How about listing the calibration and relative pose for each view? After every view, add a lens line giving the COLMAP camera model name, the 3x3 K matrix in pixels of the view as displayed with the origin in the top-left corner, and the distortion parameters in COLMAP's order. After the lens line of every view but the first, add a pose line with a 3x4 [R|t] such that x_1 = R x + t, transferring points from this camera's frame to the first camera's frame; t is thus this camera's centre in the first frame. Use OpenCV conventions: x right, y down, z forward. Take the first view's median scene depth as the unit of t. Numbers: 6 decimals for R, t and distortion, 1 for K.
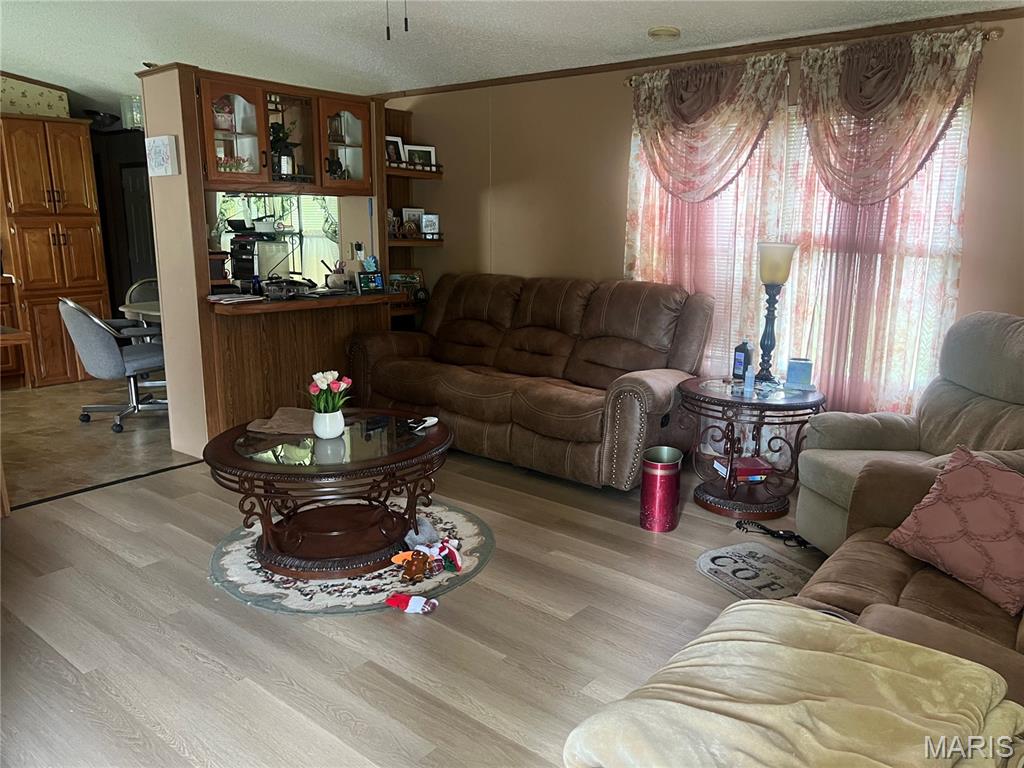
lens RADIAL K [[772.6, 0, 529.0], [0, 772.6, 389.9], [0, 0, 1]] dist [0.047782, -0.060569]
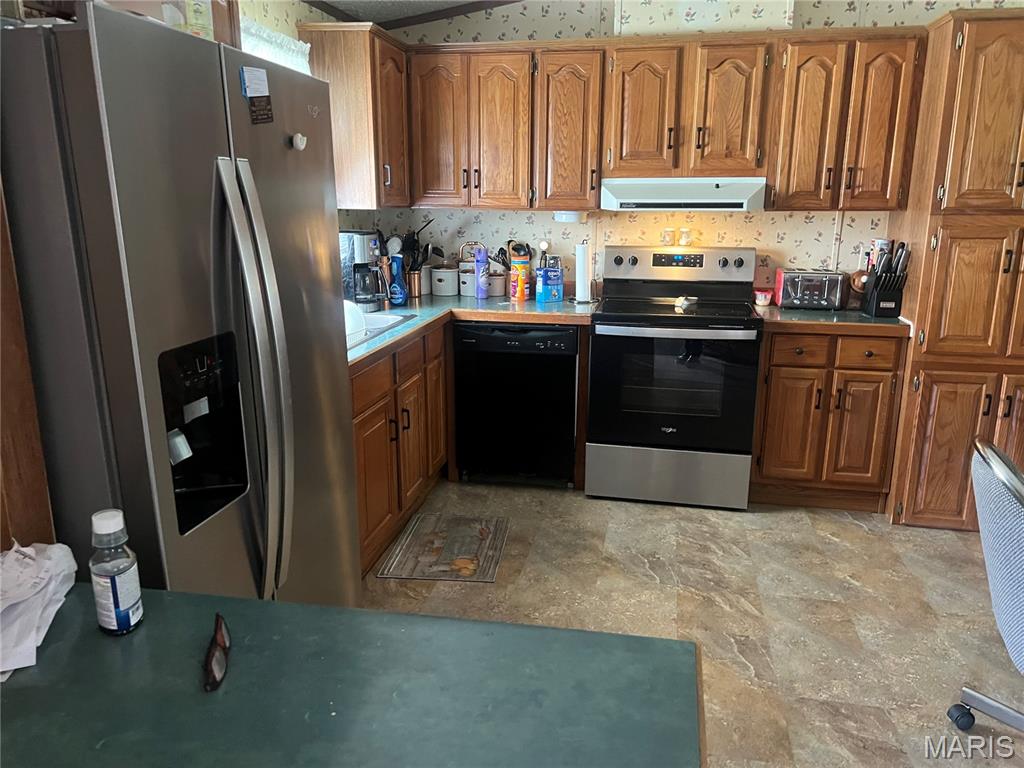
lens RADIAL K [[772.6, 0, 510.6], [0, 772.6, 386.6], [0, 0, 1]] dist [0.047782, -0.060569]
pose [[0.458153, 0.210373, -0.863620, -0.402070], [-0.195278, 0.971675, 0.133099, -0.156352], [0.867157, 0.107666, 0.486257, 0.641255]]
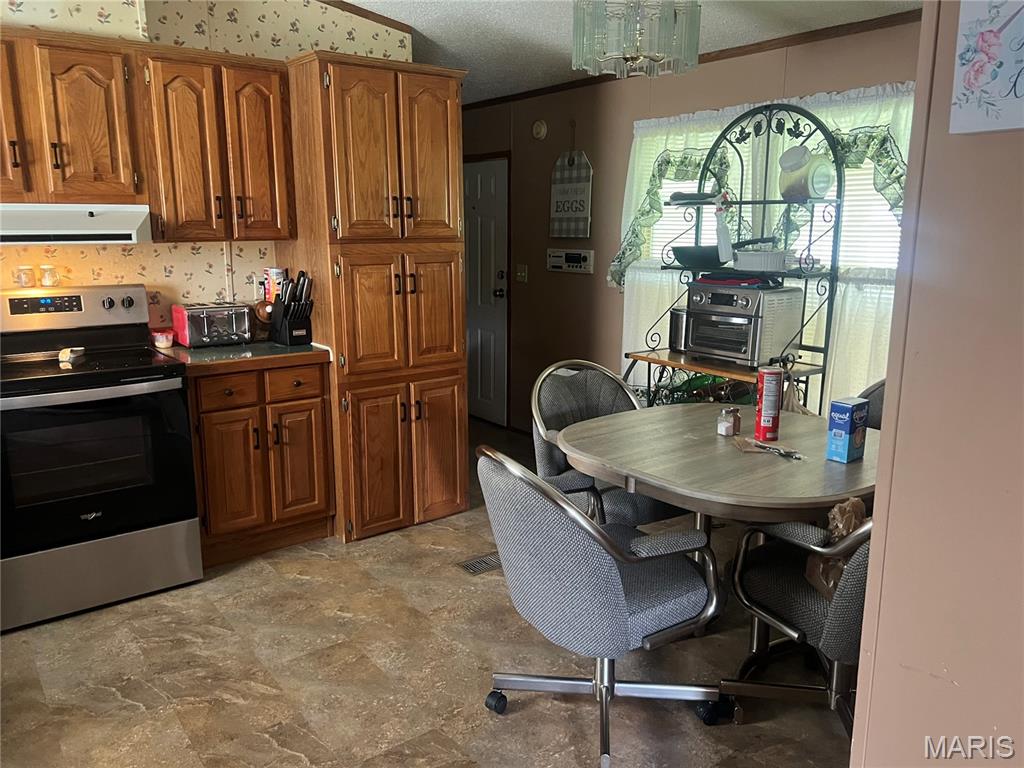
lens RADIAL K [[772.6, 0, 528.5], [0, 772.6, 376.0], [0, 0, 1]] dist [0.047782, -0.060569]
pose [[0.973566, 0.040607, -0.224768, -0.511275], [-0.046352, 0.998718, -0.020339, -0.156884], [0.223654, 0.030220, 0.974200, 0.629571]]
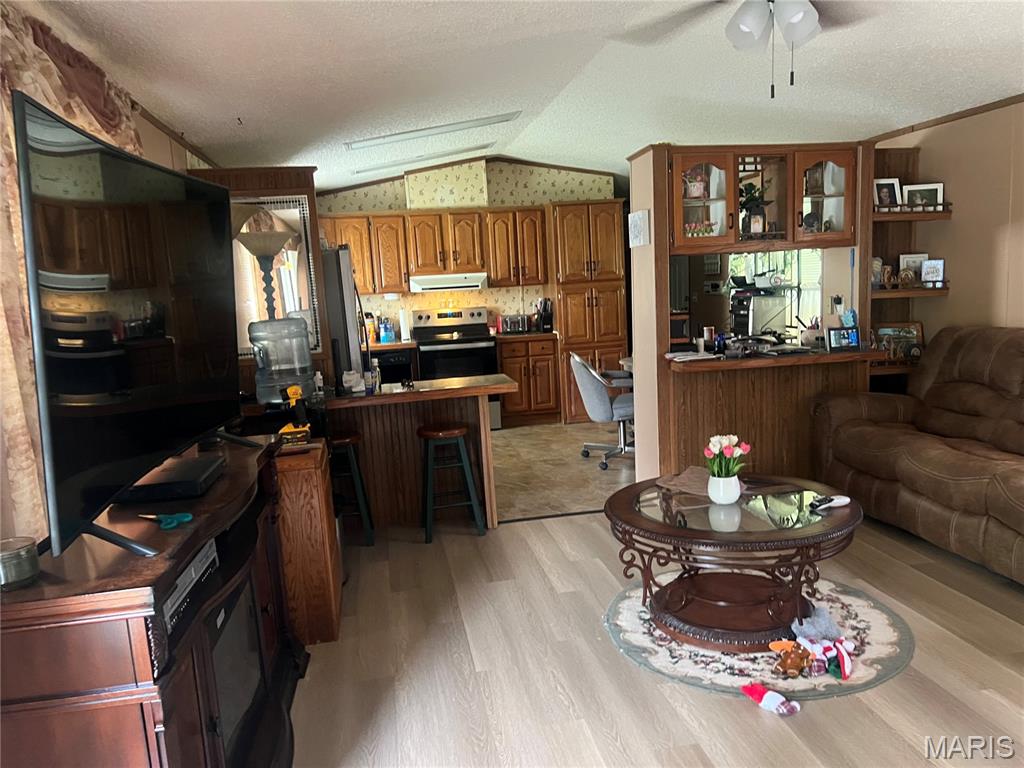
lens RADIAL K [[772.6, 0, 508.6], [0, 772.6, 394.7], [0, 0, 1]] dist [0.047782, -0.060569]
pose [[0.749237, 0.050024, -0.660410, 0.118244], [-0.084871, 0.996174, -0.020829, -0.020622], [0.656842, 0.071656, 0.750616, 0.050158]]
